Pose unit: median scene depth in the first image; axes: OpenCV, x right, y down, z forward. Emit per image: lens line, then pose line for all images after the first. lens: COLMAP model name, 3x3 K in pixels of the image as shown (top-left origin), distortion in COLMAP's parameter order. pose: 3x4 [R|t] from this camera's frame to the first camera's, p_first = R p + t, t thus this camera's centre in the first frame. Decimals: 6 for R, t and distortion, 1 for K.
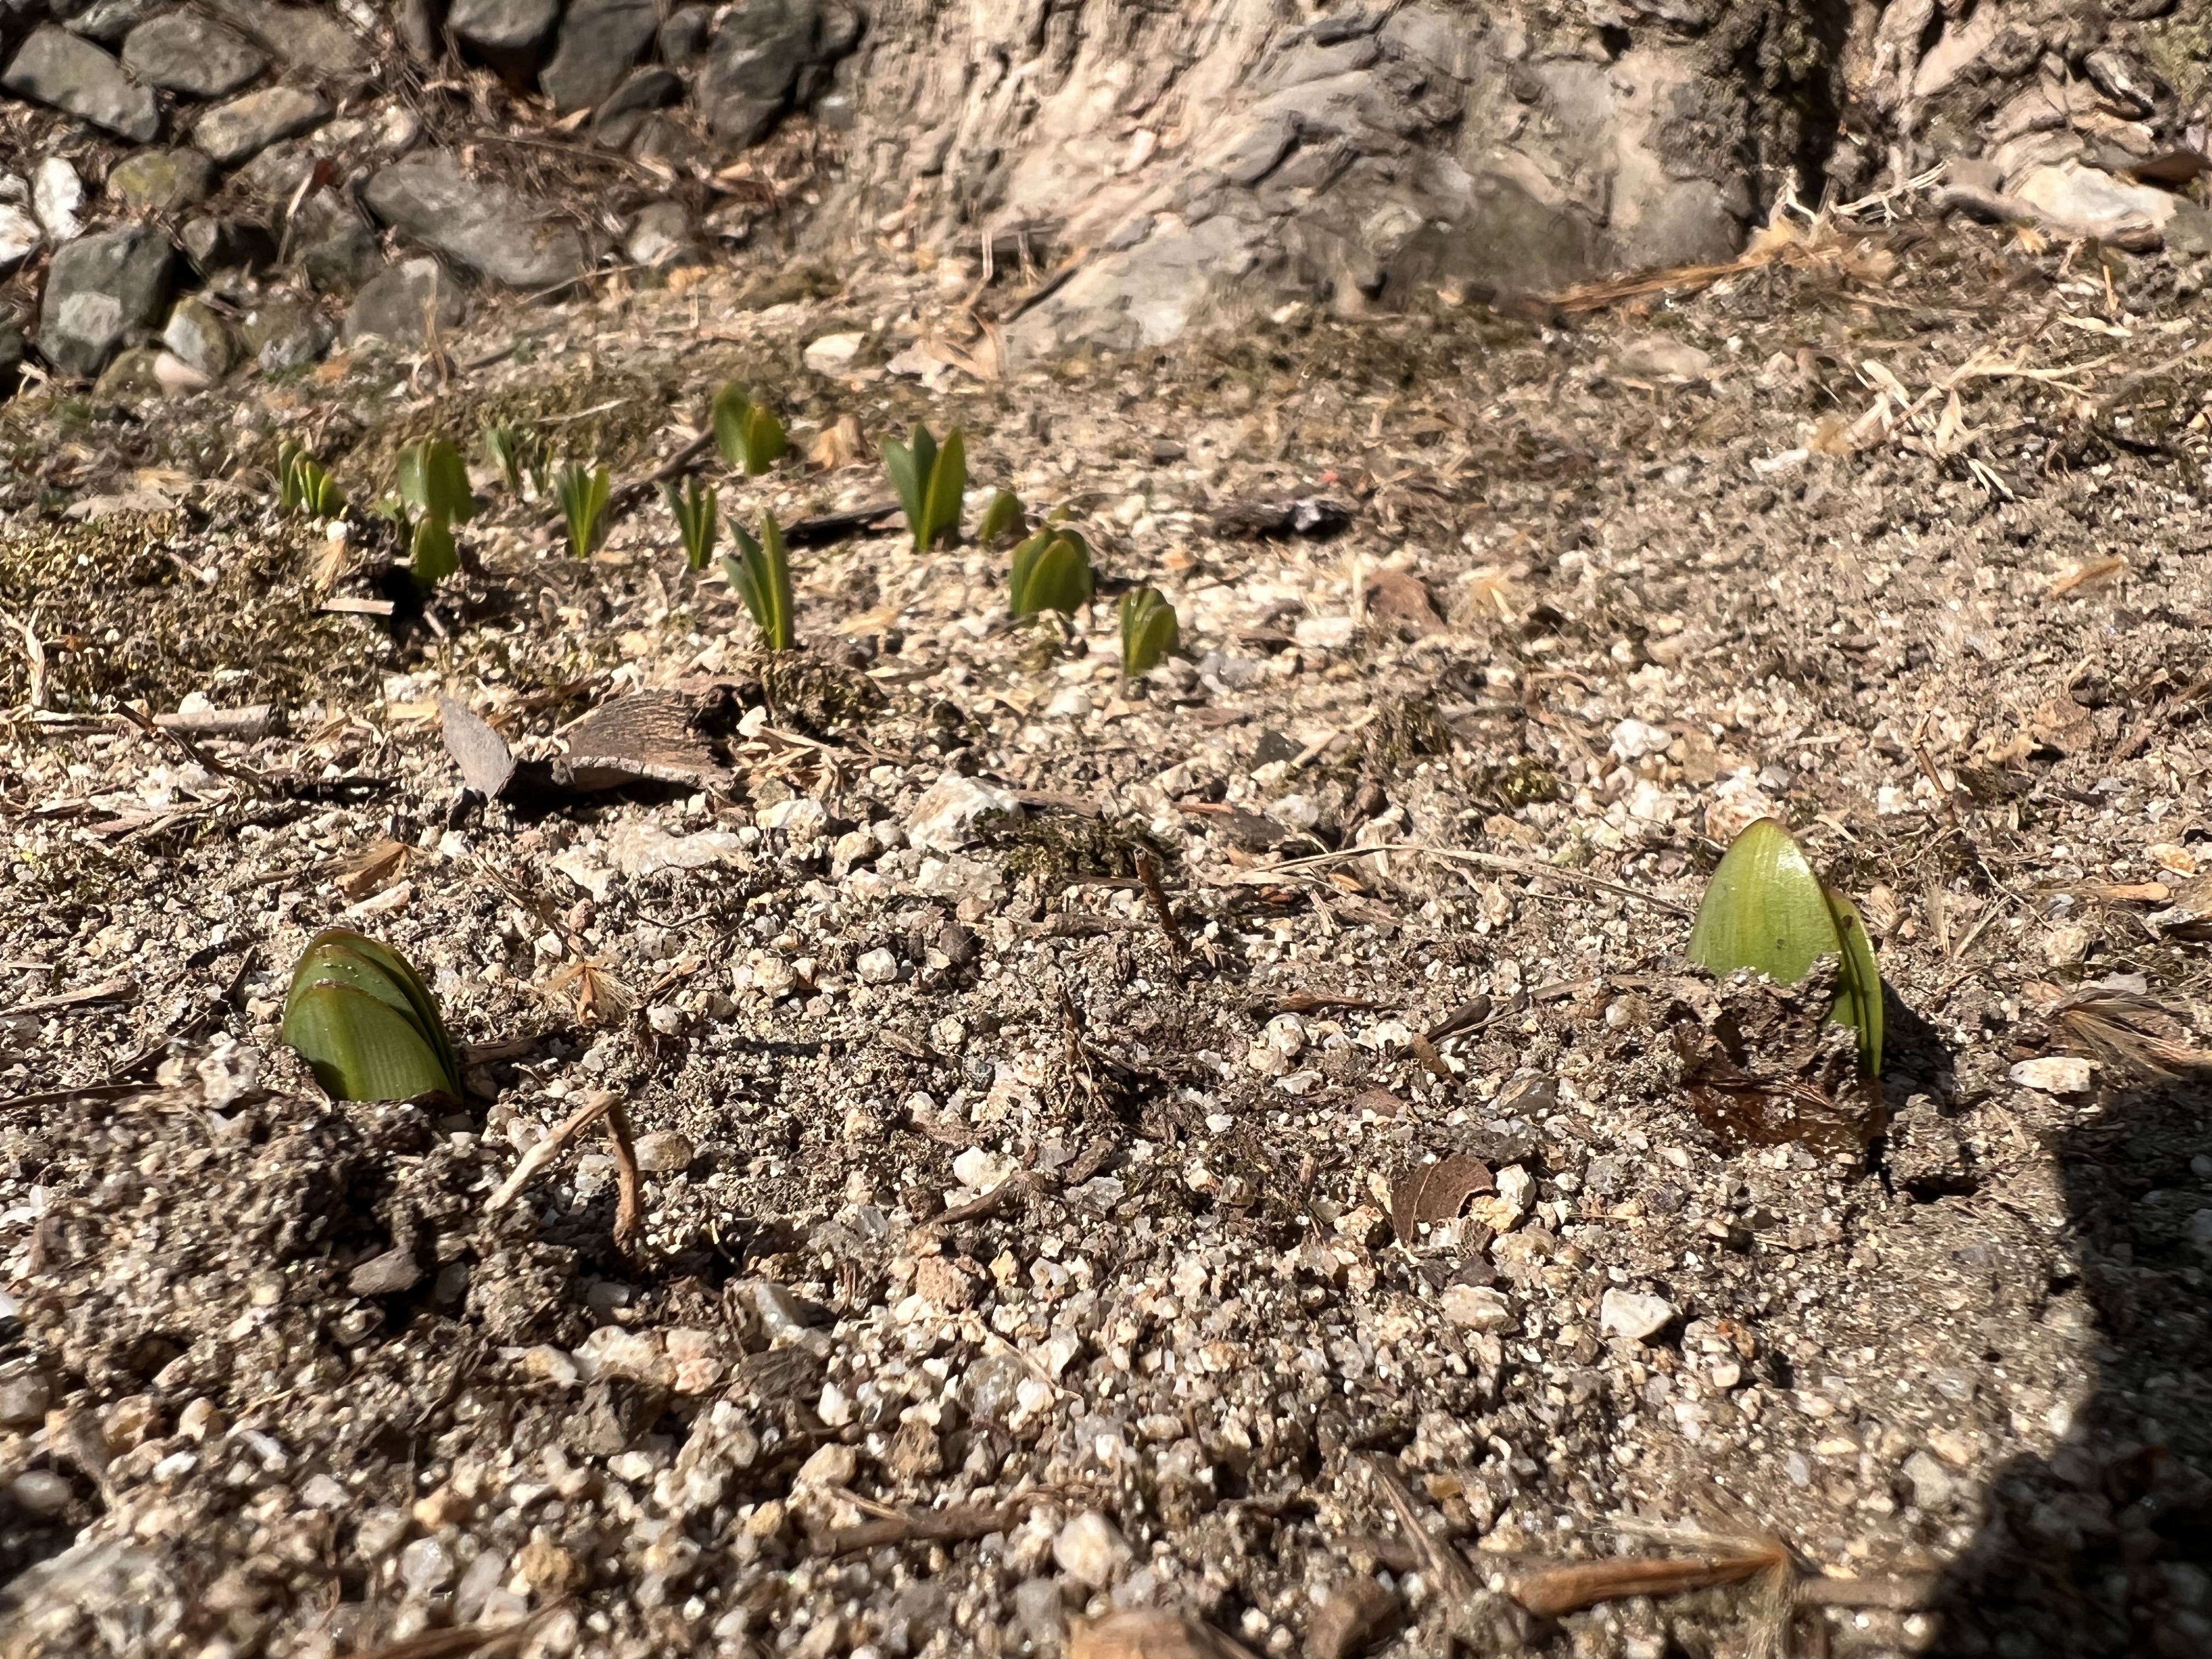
lens RADIAL K [[1679.4, 0, 1101.6], [0, 1679.4, 815.4], [0, 0, 1]] dist [-0.033277, 0.005836]
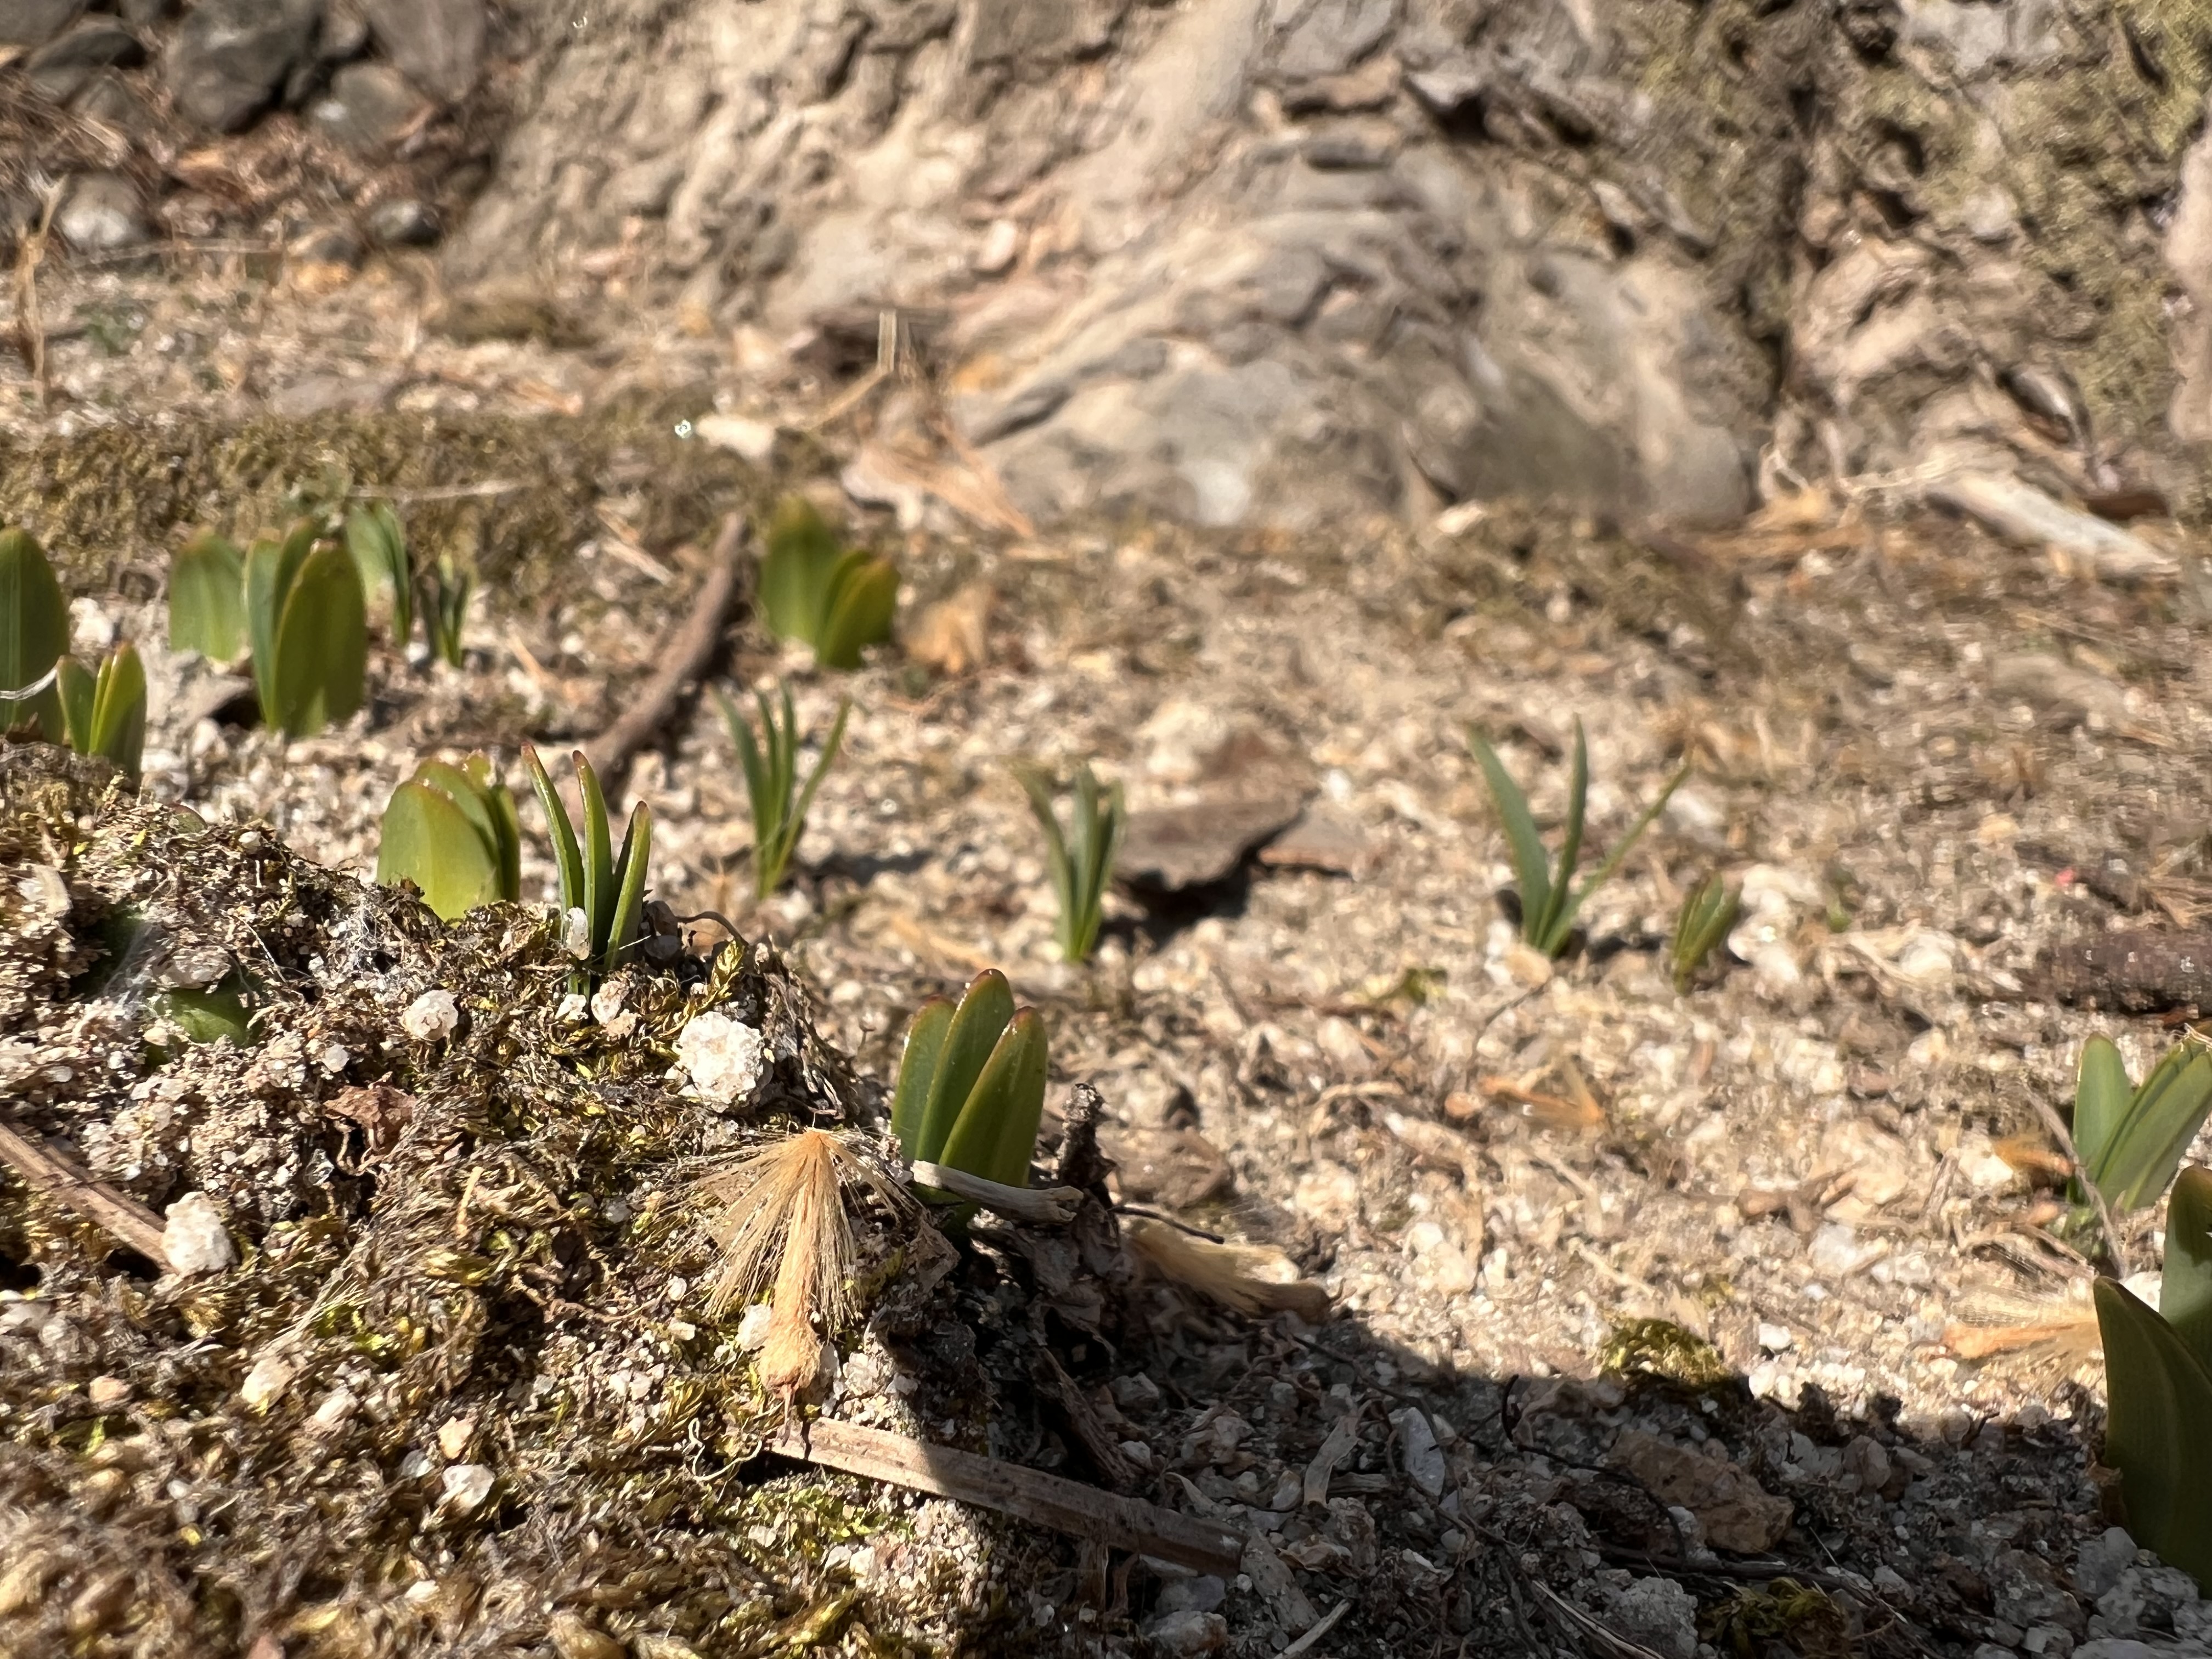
lens RADIAL K [[1679.4, 0, 1104.6], [0, 1679.4, 848.1], [0, 0, 1]] dist [-0.033277, 0.005836]
pose [[0.936974, 0.103756, 0.333639, -0.163716], [-0.085428, 0.993939, -0.069188, -0.062756], [-0.338796, 0.036325, 0.940159, 0.246611]]
